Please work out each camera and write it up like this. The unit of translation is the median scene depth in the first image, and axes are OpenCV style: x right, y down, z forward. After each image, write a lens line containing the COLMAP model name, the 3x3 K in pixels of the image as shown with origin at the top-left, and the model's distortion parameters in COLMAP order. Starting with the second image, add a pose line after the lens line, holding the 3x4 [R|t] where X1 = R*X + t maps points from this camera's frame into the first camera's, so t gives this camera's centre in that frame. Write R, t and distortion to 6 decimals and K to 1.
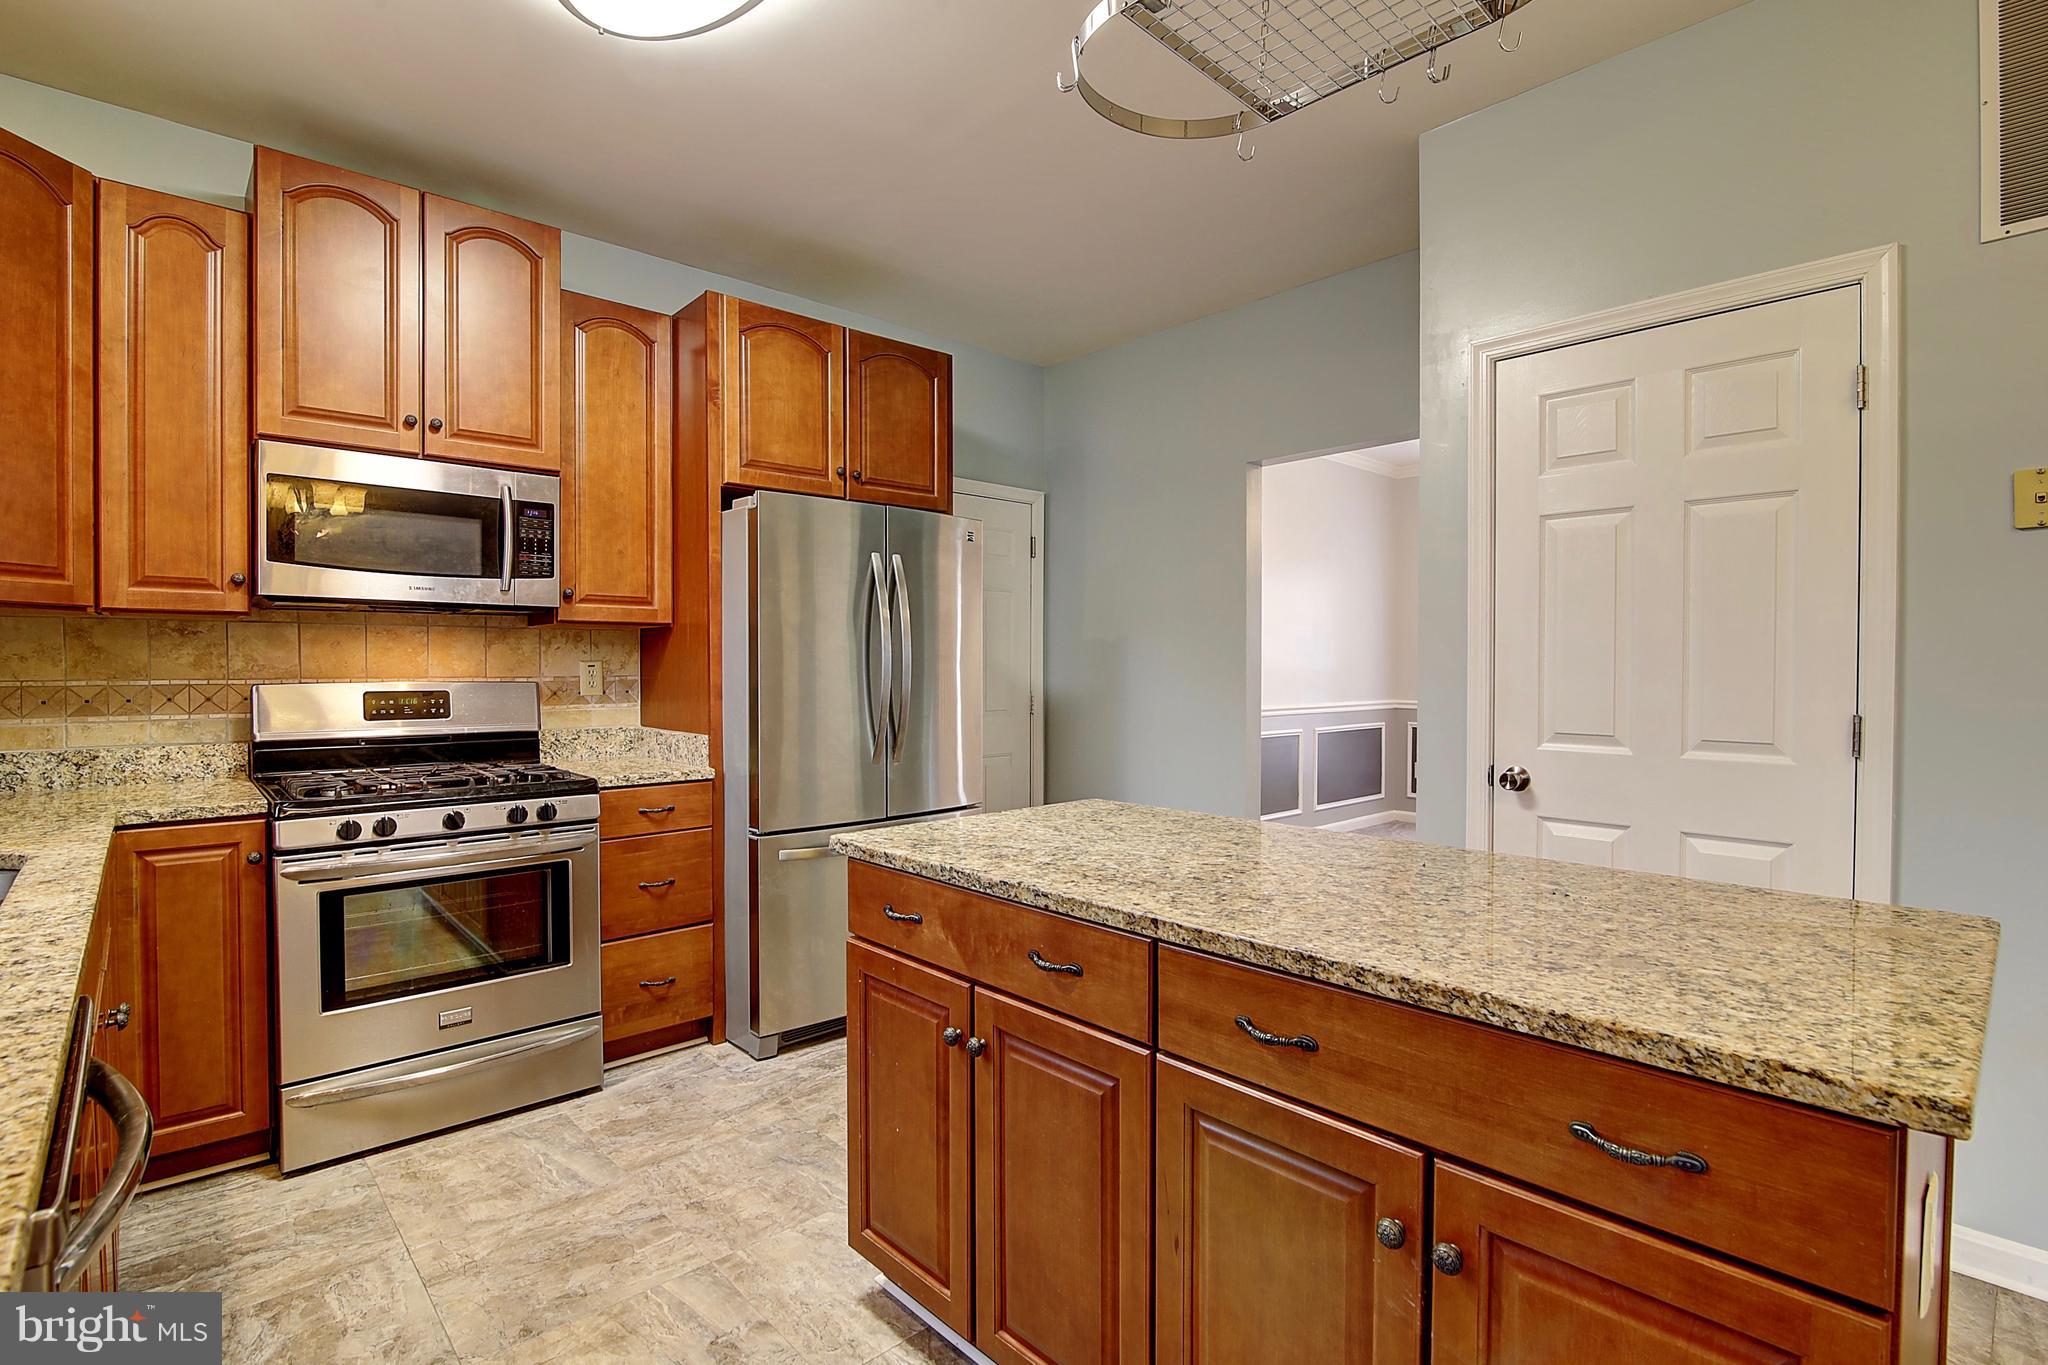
lens RADIAL K [[938.0, 0, 1031.1], [0, 938.0, 685.5], [0, 0, 1]] dist [-0.019216, -0.000160]
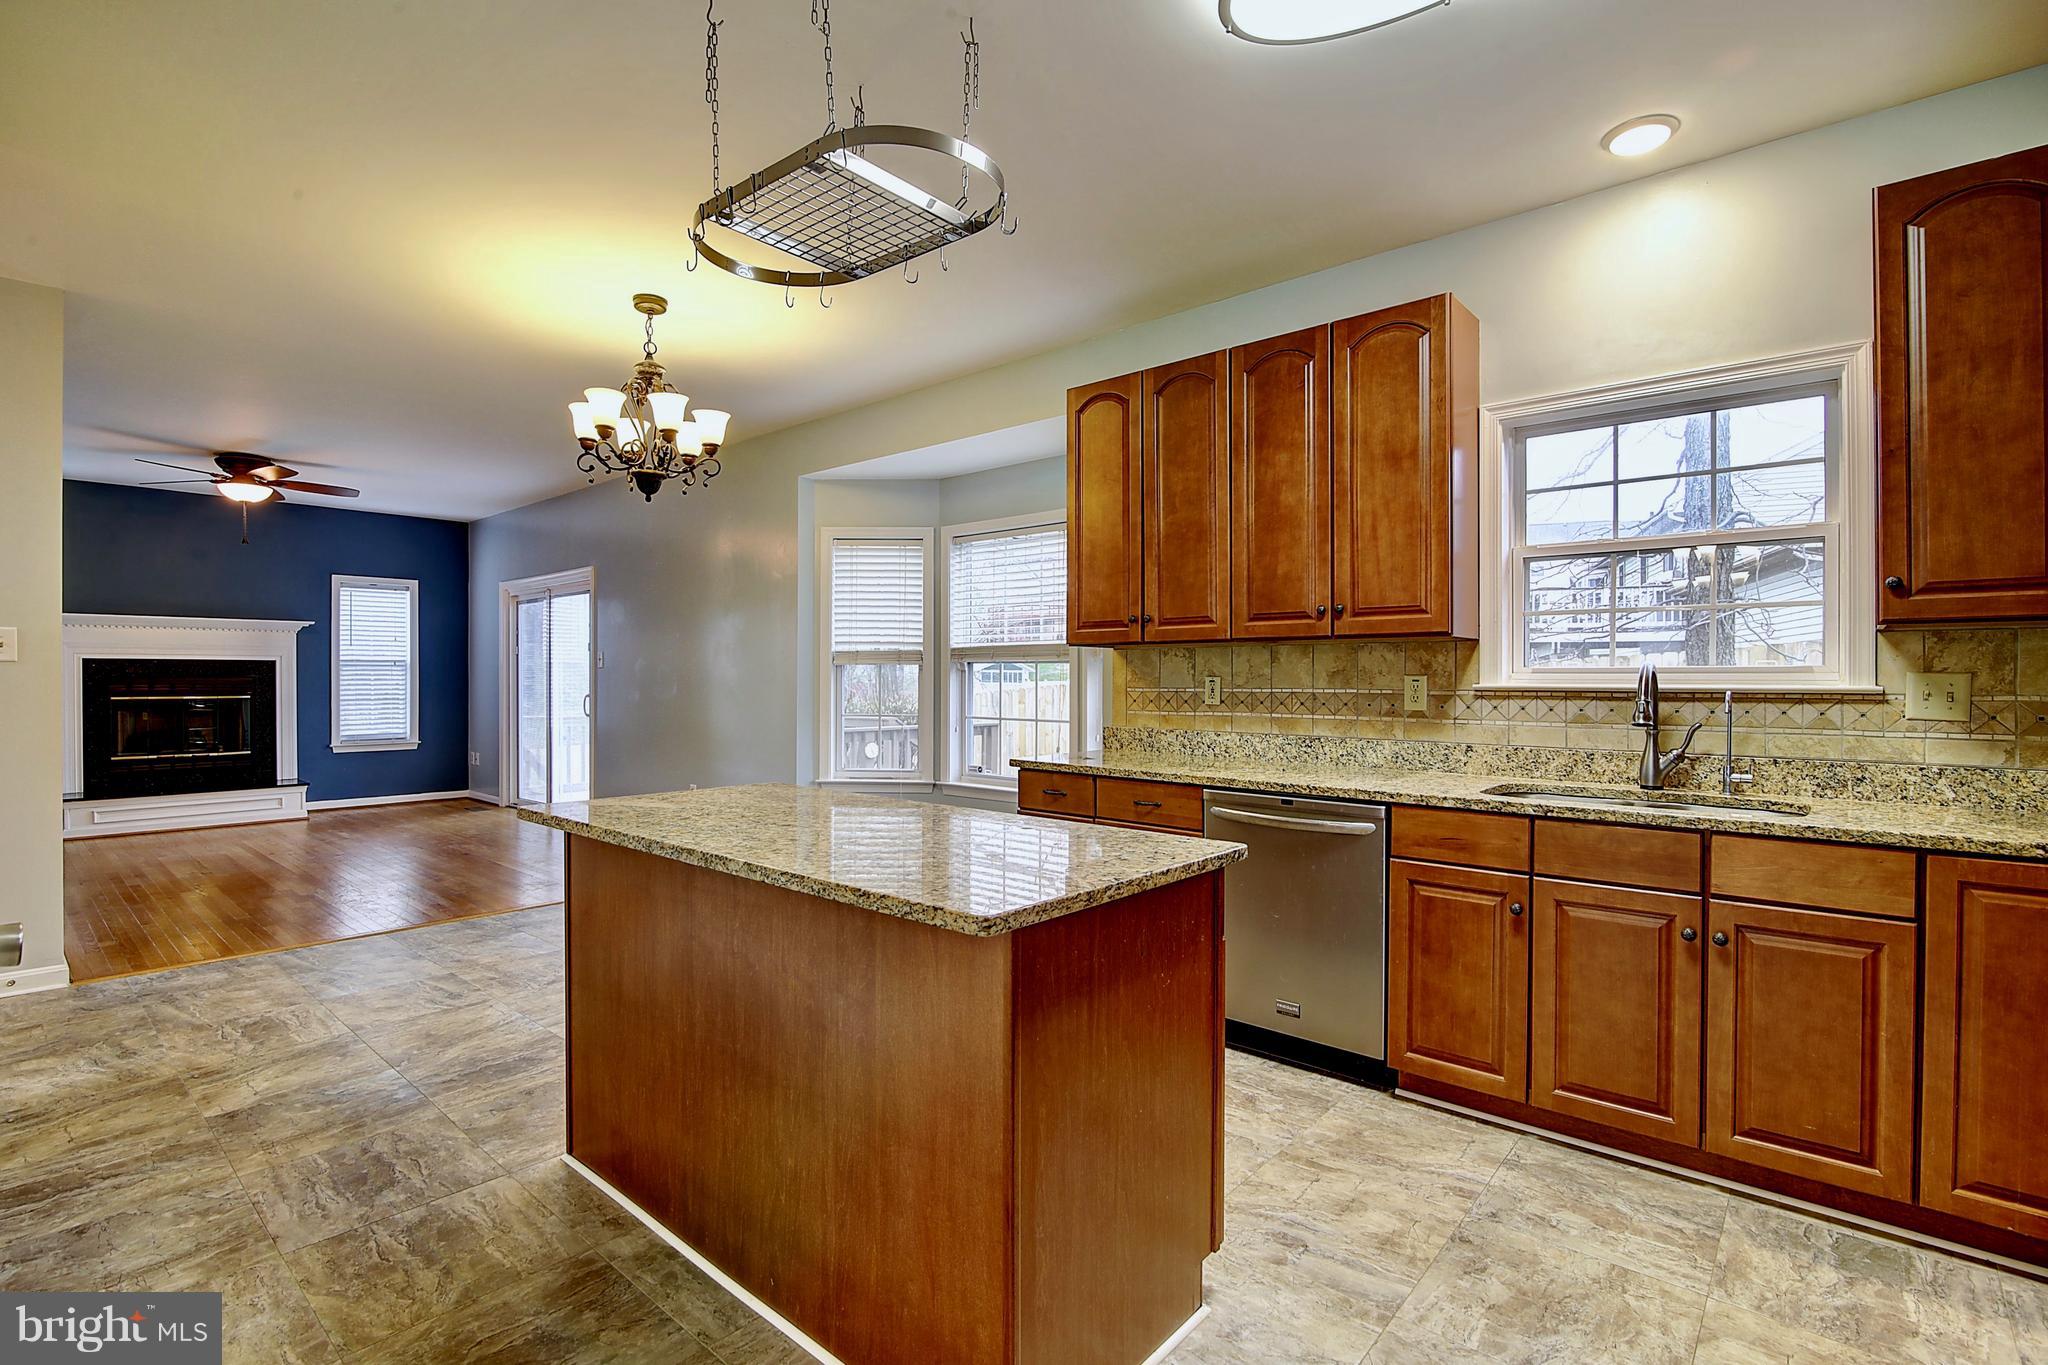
lens RADIAL K [[938.0, 0, 1045.0], [0, 938.0, 682.4], [0, 0, 1]] dist [-0.019216, -0.000160]
pose [[-0.990227, -0.001053, -0.139458, 0.099345], [-0.005013, 0.999594, 0.028047, -0.030293], [0.139371, 0.028472, -0.989831, 1.364003]]
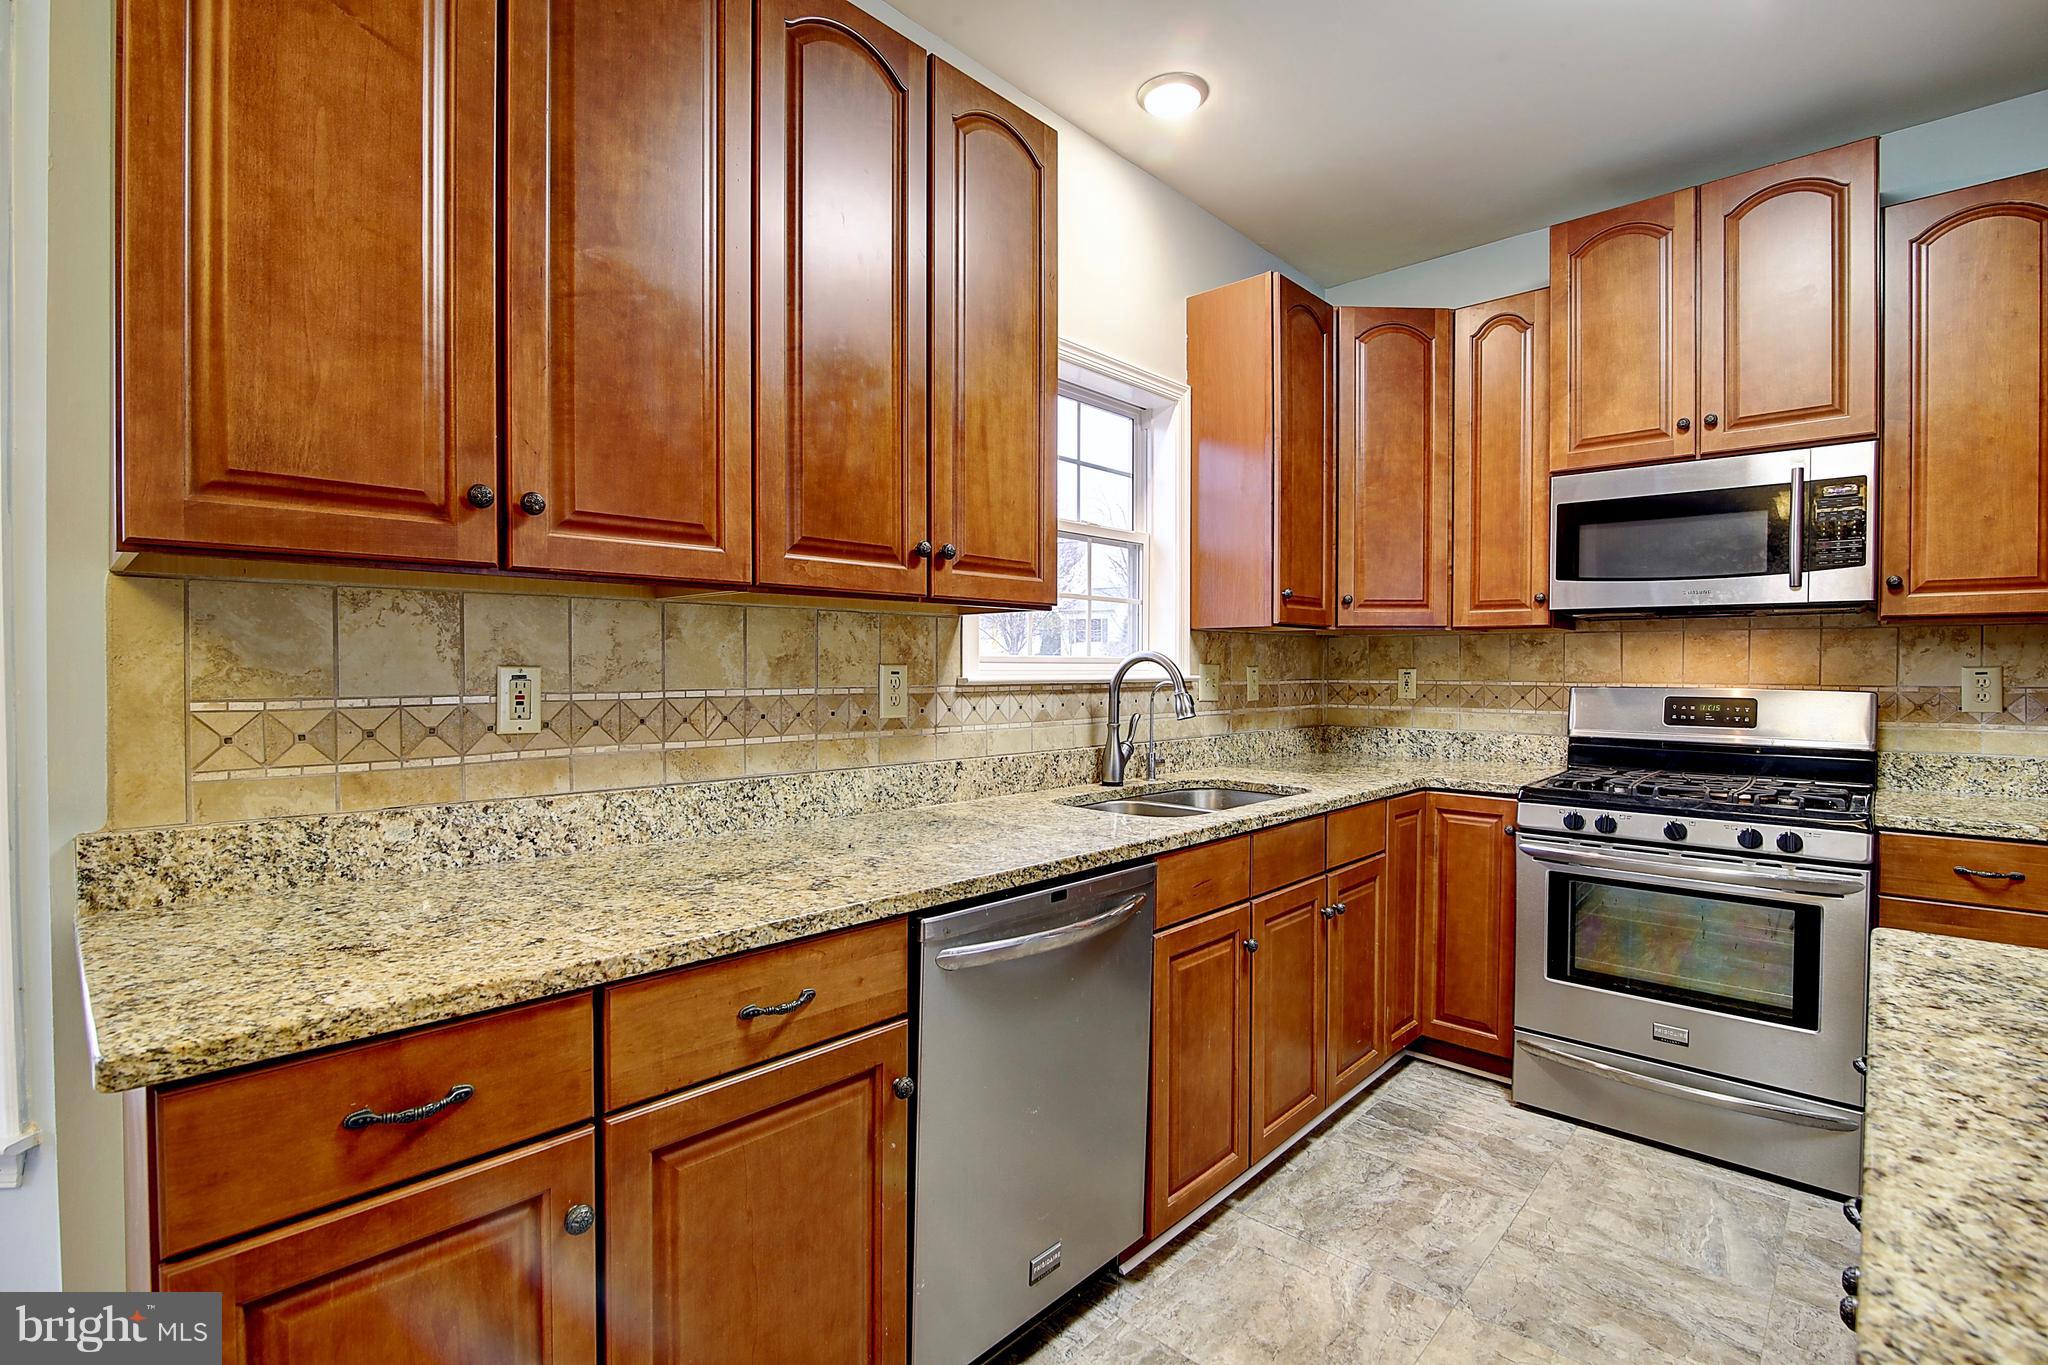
lens RADIAL K [[938.0, 0, 1039.2], [0, 938.0, 682.1], [0, 0, 1]] dist [-0.019216, -0.000160]
pose [[0.089514, 0.016892, -0.995842, 0.267225], [-0.025750, 0.999561, 0.014640, -0.006925], [0.995653, 0.024333, 0.089909, 0.237867]]
